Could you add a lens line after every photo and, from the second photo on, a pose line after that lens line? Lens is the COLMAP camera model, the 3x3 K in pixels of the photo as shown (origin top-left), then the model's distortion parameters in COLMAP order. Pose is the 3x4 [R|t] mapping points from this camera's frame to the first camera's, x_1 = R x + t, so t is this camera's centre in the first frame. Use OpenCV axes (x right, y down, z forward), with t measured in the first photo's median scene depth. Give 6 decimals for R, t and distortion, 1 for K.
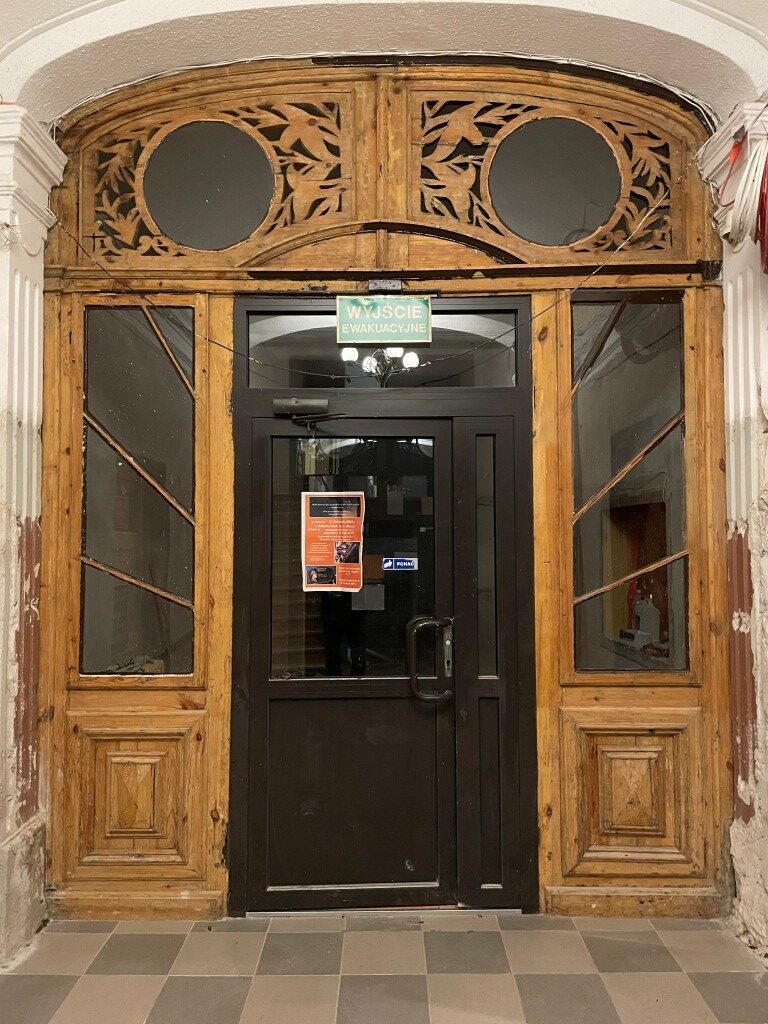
lens RADIAL K [[775.5, 0, 386.4], [0, 775.5, 503.1], [0, 0, 1]] dist [0.097542, -0.131956]
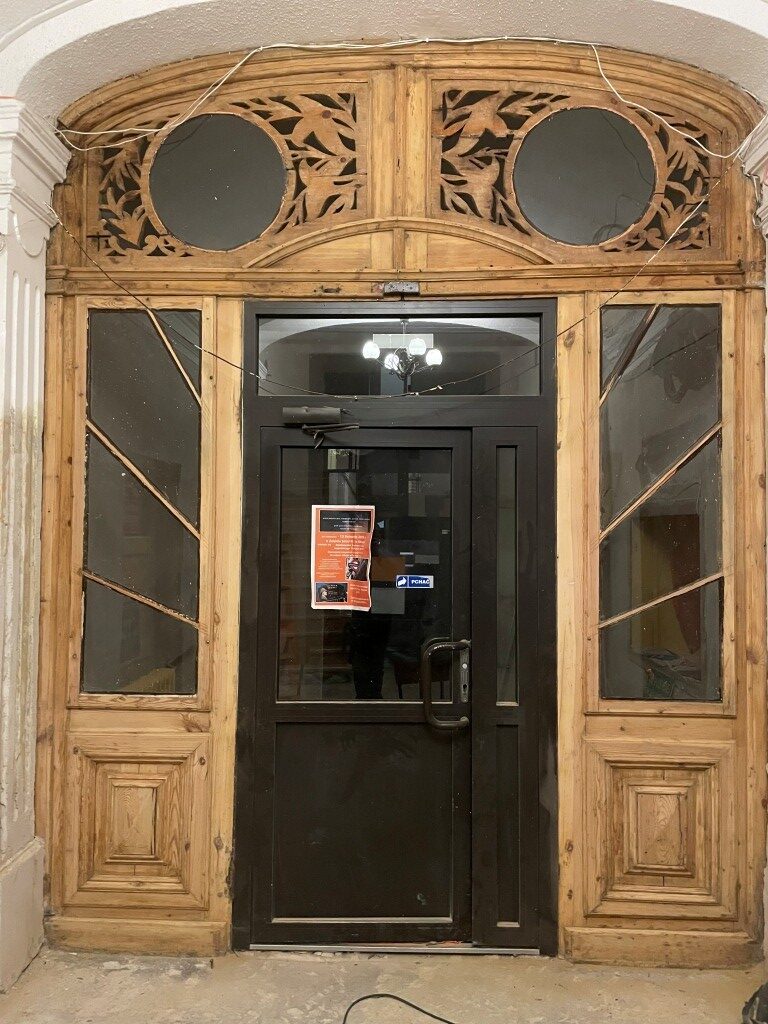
lens RADIAL K [[775.5, 0, 387.5], [0, 775.5, 501.4], [0, 0, 1]] dist [0.097542, -0.131956]
pose [[0.999411, 0.009736, -0.032919, 0.014937], [-0.009376, 0.999895, 0.011064, -0.030681], [0.033023, -0.010749, 0.999397, 0.053234]]
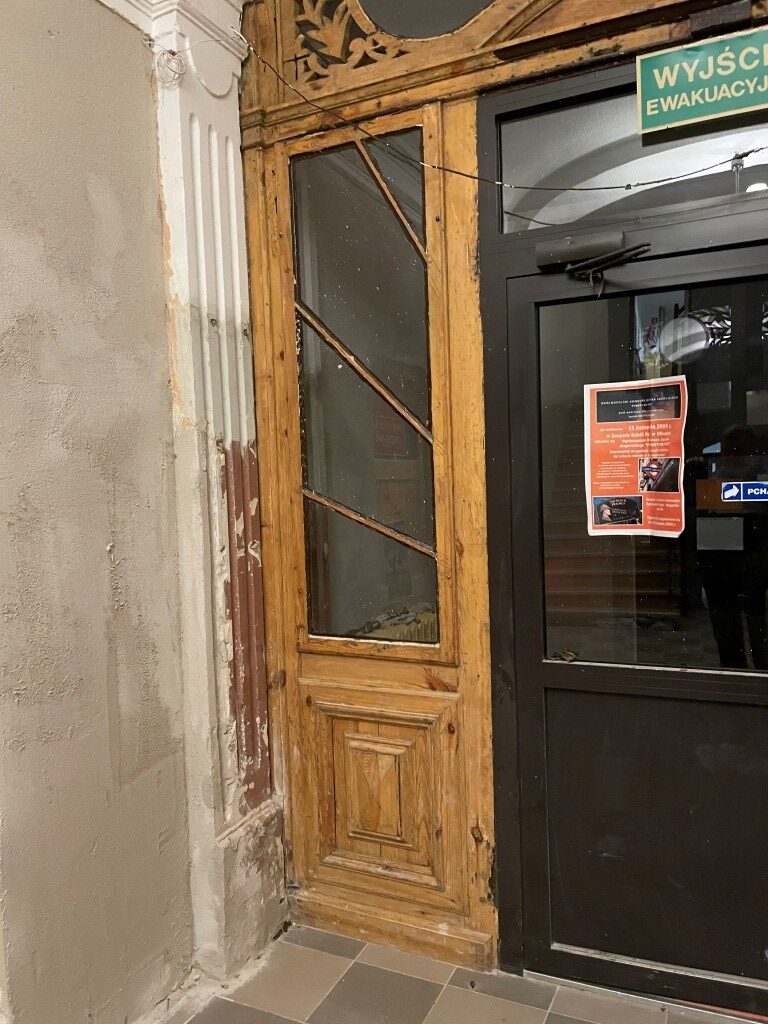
lens RADIAL K [[775.5, 0, 383.3], [0, 775.5, 514.4], [0, 0, 1]] dist [0.097542, -0.131956]
pose [[0.903162, -0.006145, -0.429256, 0.020892], [0.051328, 0.994271, 0.093761, 0.024272], [0.426220, -0.106714, 0.898303, 0.328191]]
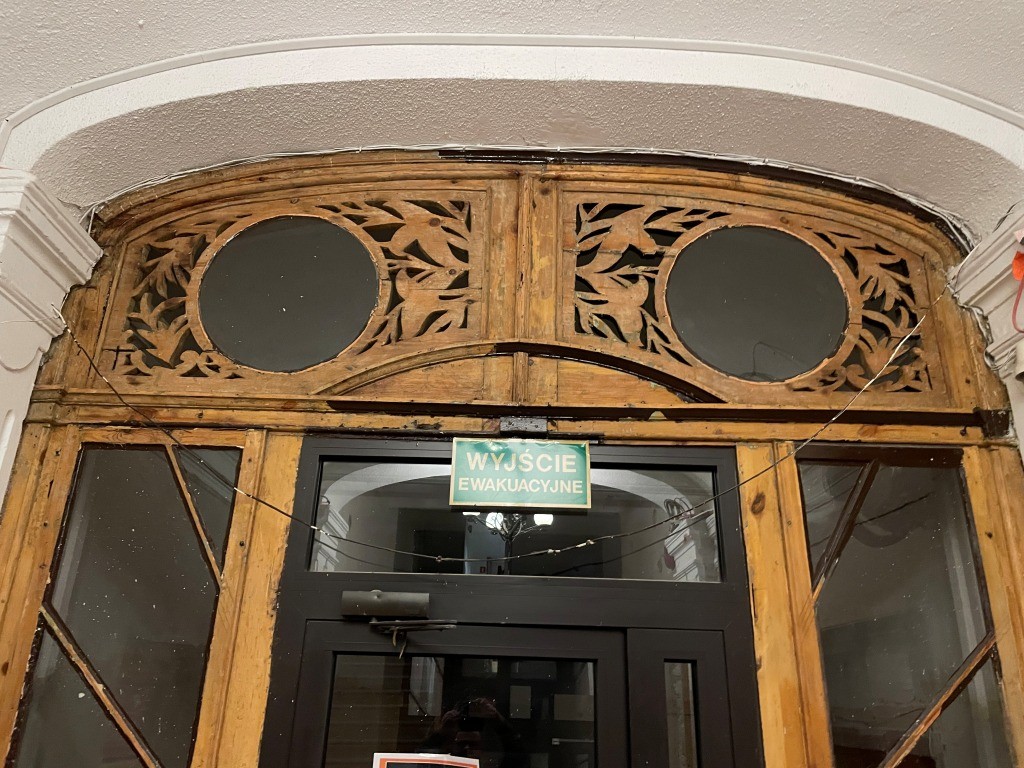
lens RADIAL K [[775.5, 0, 511.7], [0, 775.5, 381.8], [0, 0, 1]] dist [0.097542, -0.131956]
pose [[0.999477, 0.032226, -0.002581, -0.012092], [-0.031242, 0.942229, -0.333509, -0.086156], [-0.008316, 0.333415, 0.942743, 0.341589]]
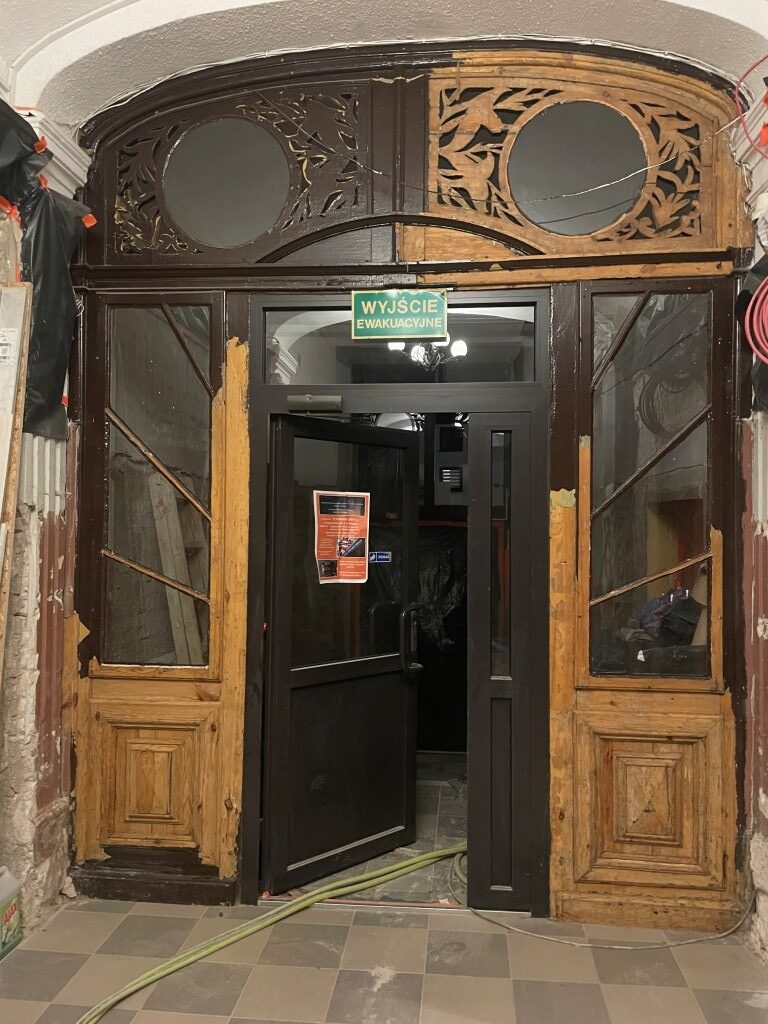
lens RADIAL K [[775.5, 0, 392.5], [0, 775.5, 503.2], [0, 0, 1]] dist [0.097542, -0.131956]
pose [[0.995901, 0.008945, -0.090009, 0.081303], [-0.007094, 0.999757, 0.020853, -0.016977], [0.090174, -0.020129, 0.995723, 0.010560]]
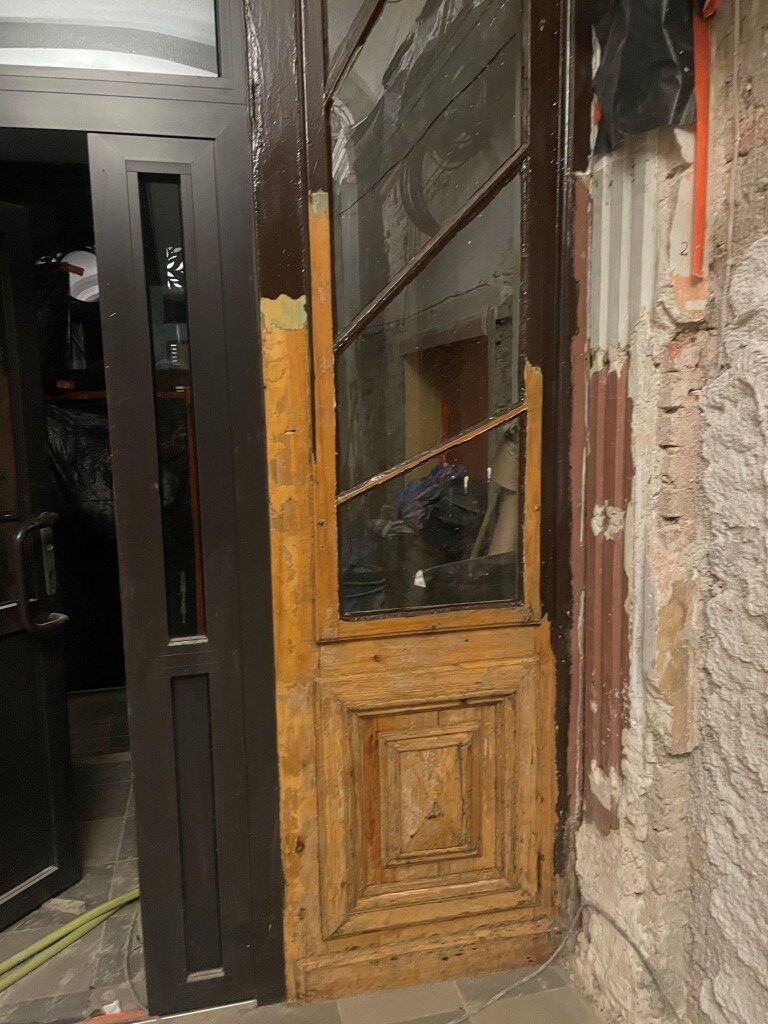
lens RADIAL K [[775.5, 0, 393.1], [0, 775.5, 512.6], [0, 0, 1]] dist [0.097542, -0.131956]
pose [[0.972150, -0.047994, 0.229394, 0.149880], [0.005852, 0.983472, 0.180963, 0.033961], [-0.234288, -0.174581, 0.956363, 0.451769]]
